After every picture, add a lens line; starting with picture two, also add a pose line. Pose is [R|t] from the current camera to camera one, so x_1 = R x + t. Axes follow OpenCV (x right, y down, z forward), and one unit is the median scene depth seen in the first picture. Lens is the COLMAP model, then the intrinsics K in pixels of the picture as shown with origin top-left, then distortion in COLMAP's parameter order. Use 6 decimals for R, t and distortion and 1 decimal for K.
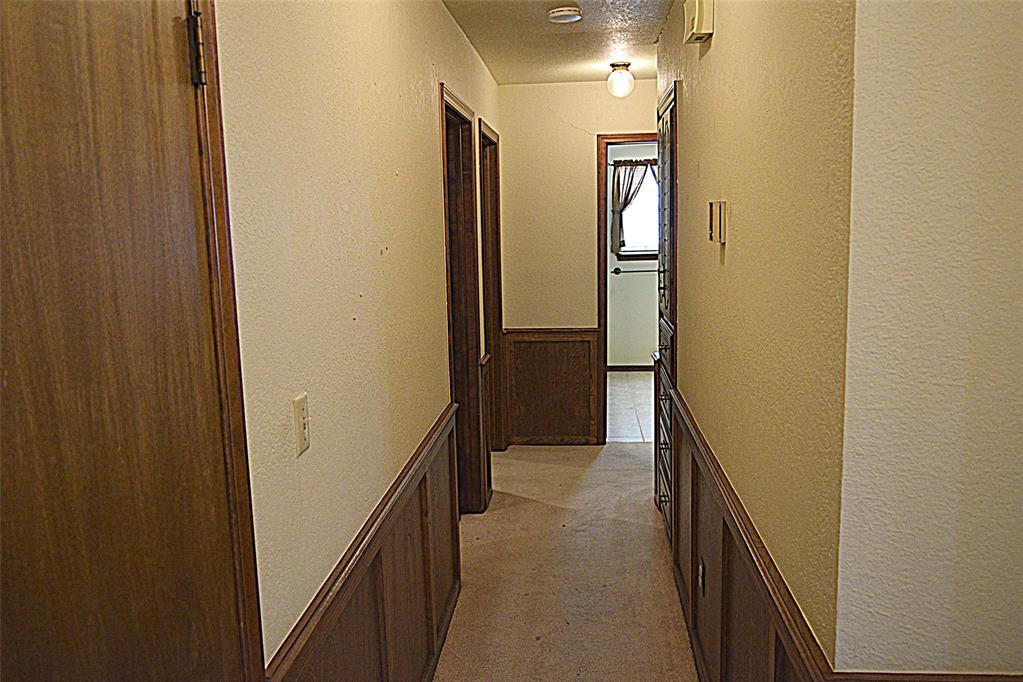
lens RADIAL K [[798.2, 0, 511.0], [0, 798.2, 339.6], [0, 0, 1]] dist [-0.013987, -0.002280]
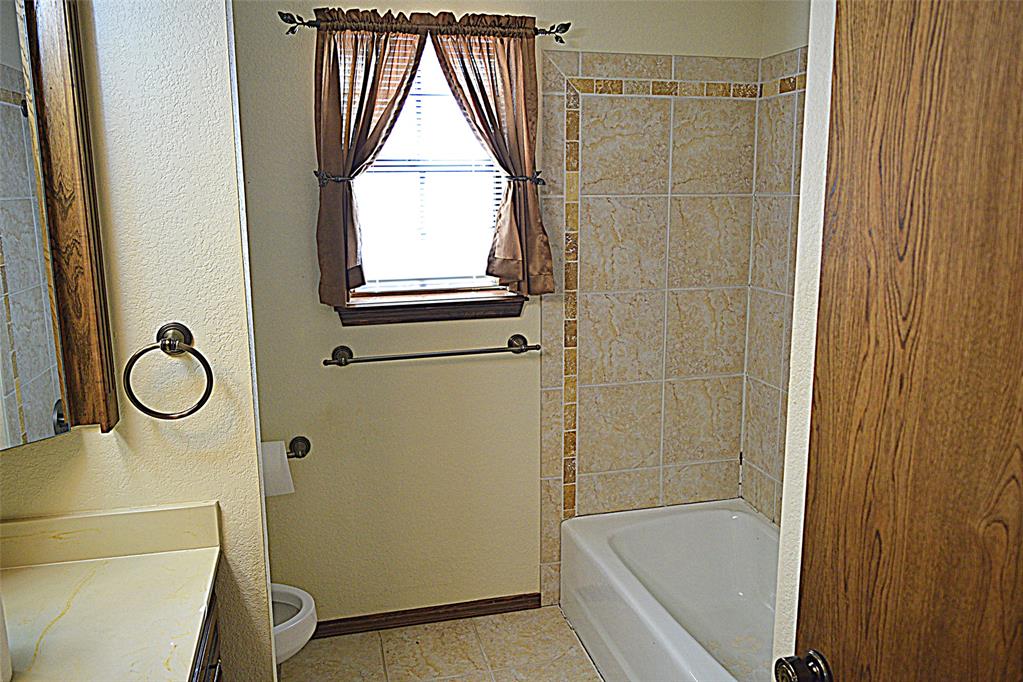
lens RADIAL K [[798.2, 0, 513.3], [0, 798.2, 339.1], [0, 0, 1]] dist [-0.013987, -0.002280]
pose [[0.947701, -0.041051, 0.316508, 0.096950], [0.031902, 0.998911, 0.034034, -0.103682], [-0.317561, -0.022157, 0.947979, 0.671337]]
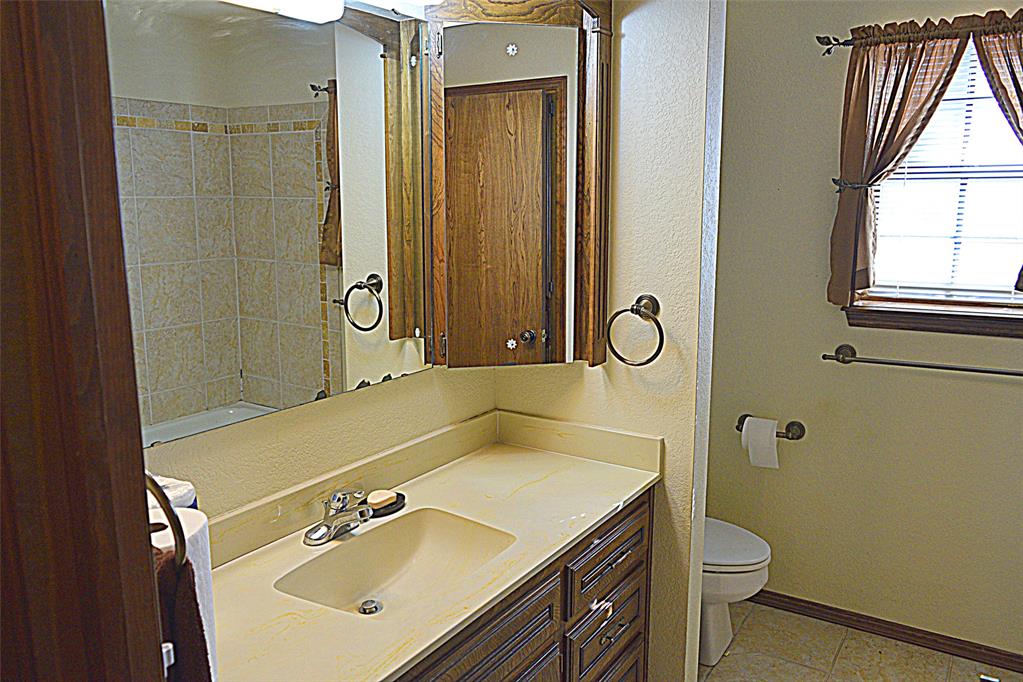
lens RADIAL K [[798.2, 0, 505.8], [0, 798.2, 338.8], [0, 0, 1]] dist [-0.013987, -0.002280]
pose [[0.872518, 0.106311, -0.476875, 0.171849], [-0.094352, 0.994330, 0.049037, -0.097154], [0.479385, 0.002208, 0.877602, 0.630613]]
